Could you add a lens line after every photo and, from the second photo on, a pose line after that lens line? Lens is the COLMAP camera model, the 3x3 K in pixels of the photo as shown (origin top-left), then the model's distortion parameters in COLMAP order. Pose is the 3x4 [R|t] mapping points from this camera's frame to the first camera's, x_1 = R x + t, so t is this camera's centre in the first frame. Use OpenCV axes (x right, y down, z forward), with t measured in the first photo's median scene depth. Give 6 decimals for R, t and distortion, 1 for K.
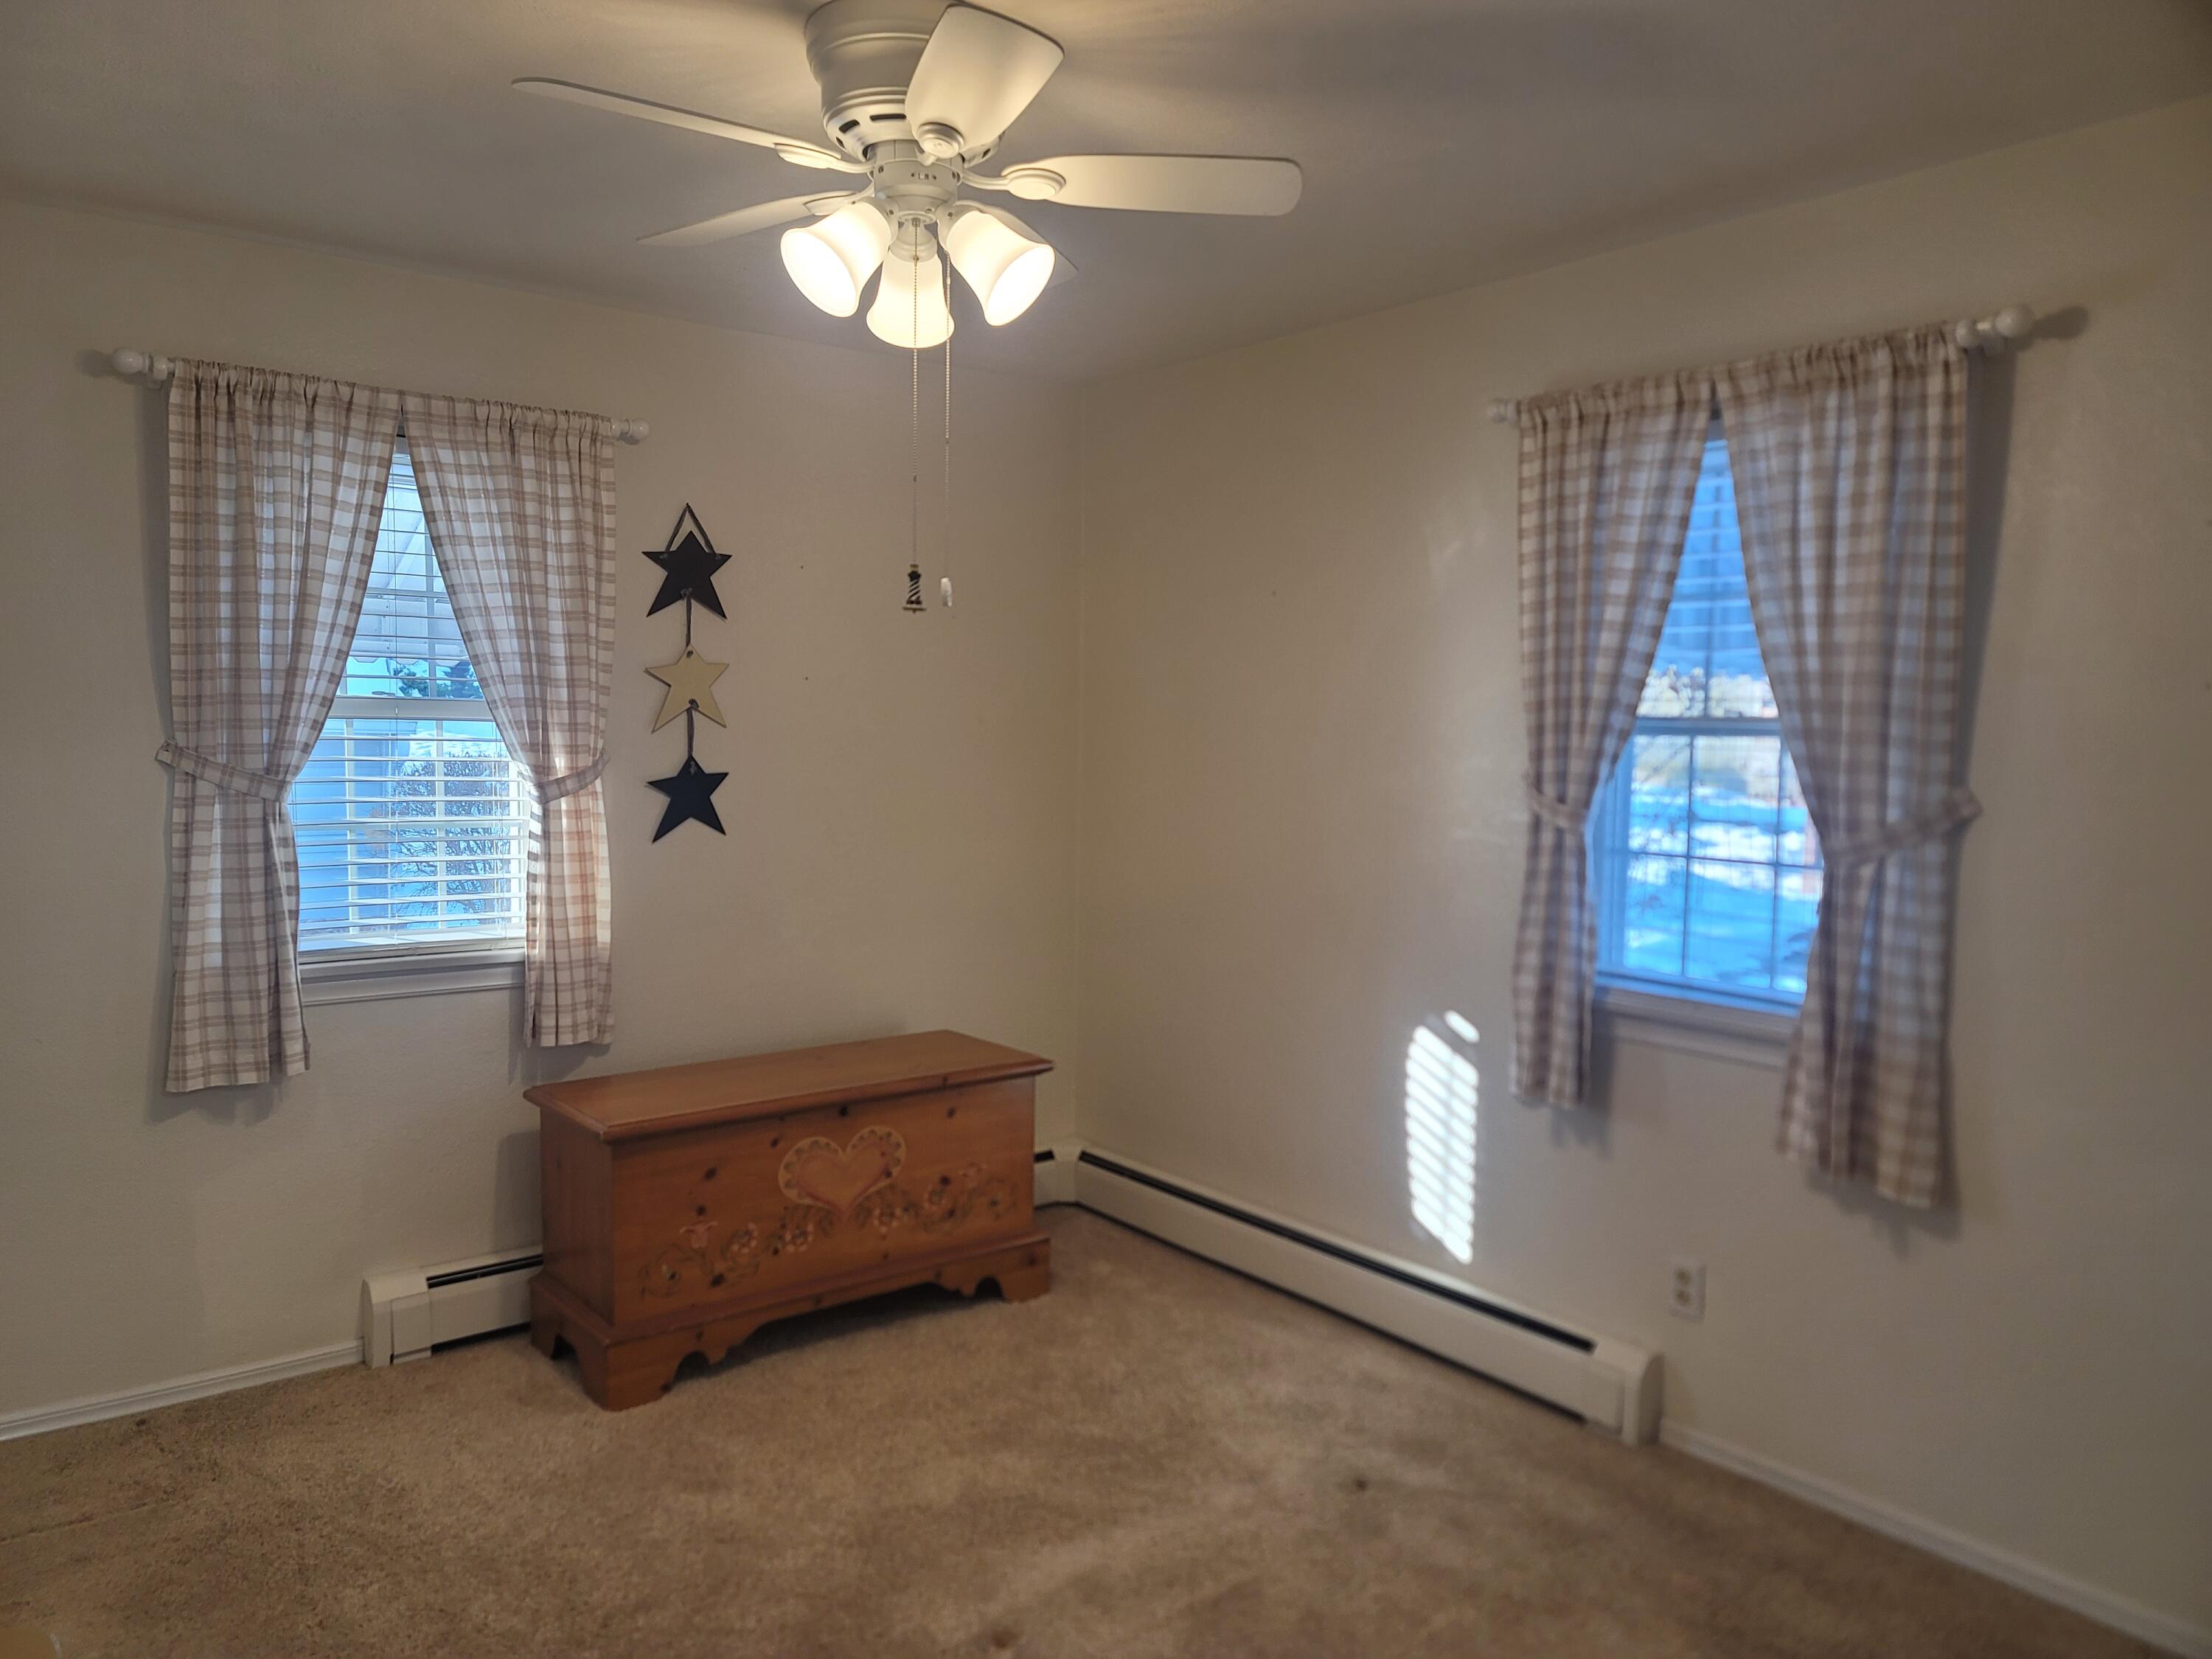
lens RADIAL K [[1591.2, 0, 1106.0], [0, 1591.2, 829.5], [0, 0, 1]] dist [0.015650, 0.008408]
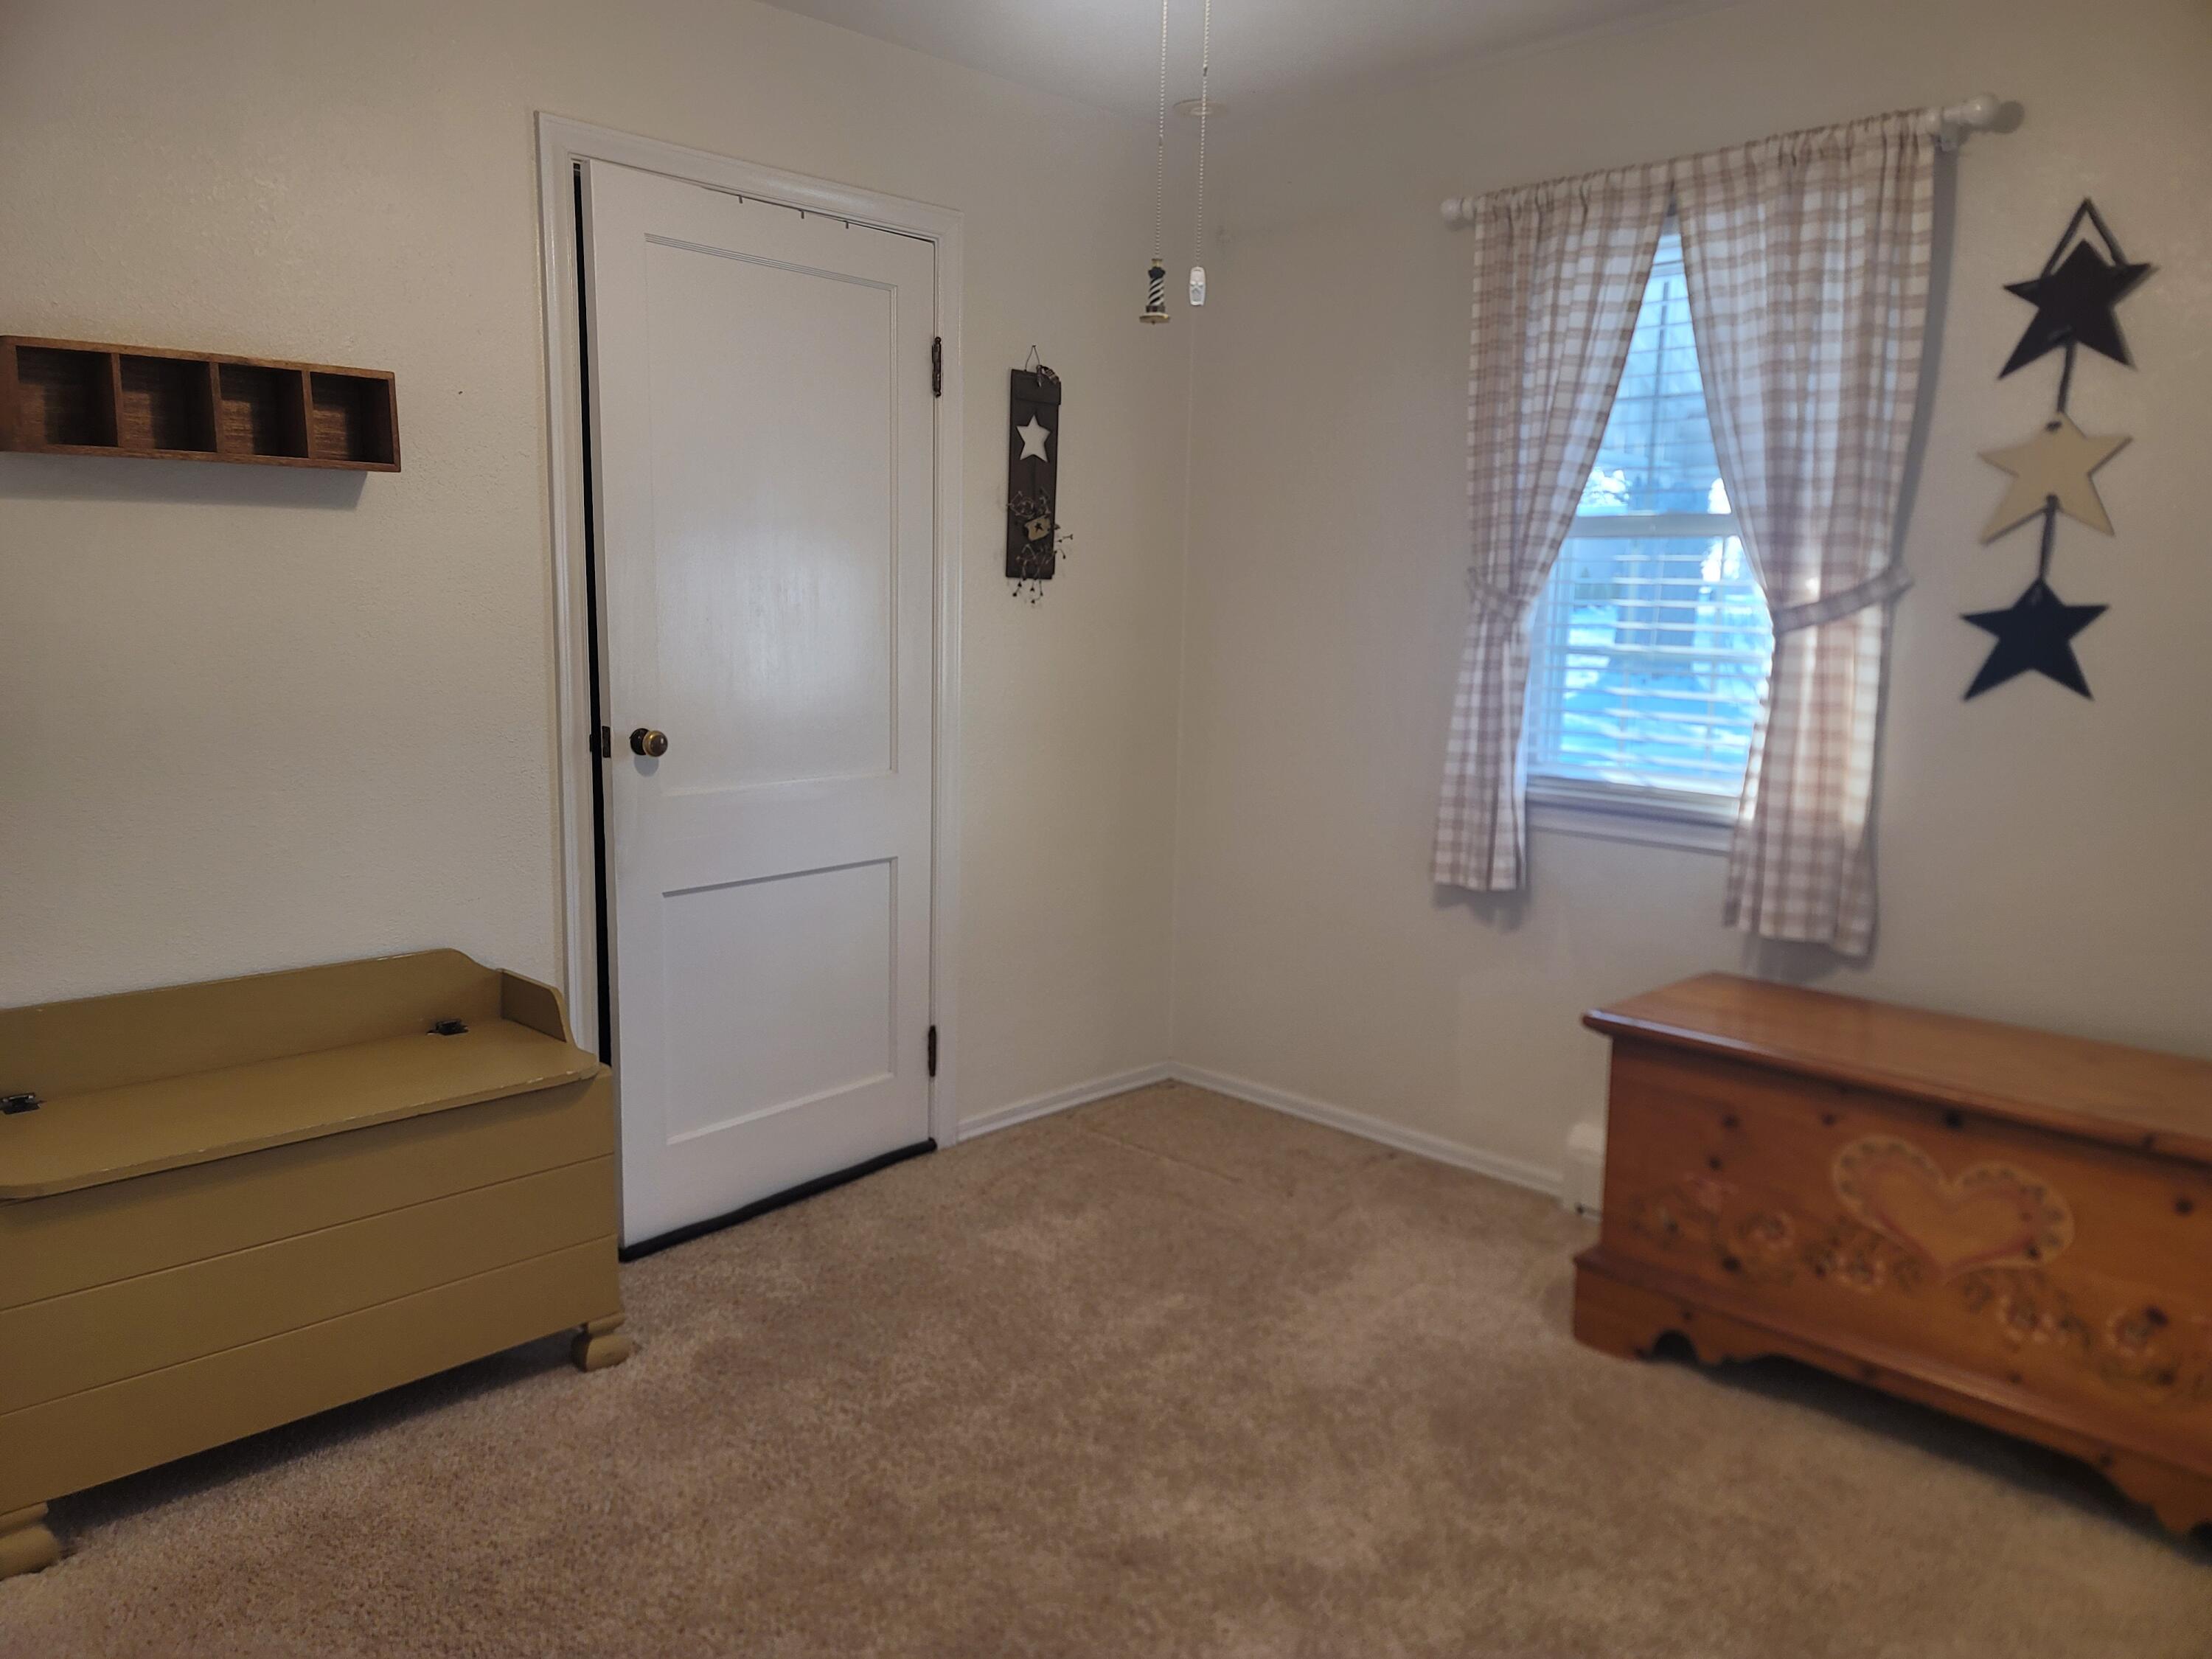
lens RADIAL K [[1602.2, 0, 1175.4], [0, 1602.2, 843.2], [0, 0, 1]] dist [0.059439, -0.064037]
pose [[0.100056, 0.137537, -0.985430, 0.443911], [-0.081316, 0.988217, 0.129669, 0.006224], [0.991653, 0.067157, 0.110061, 0.617543]]
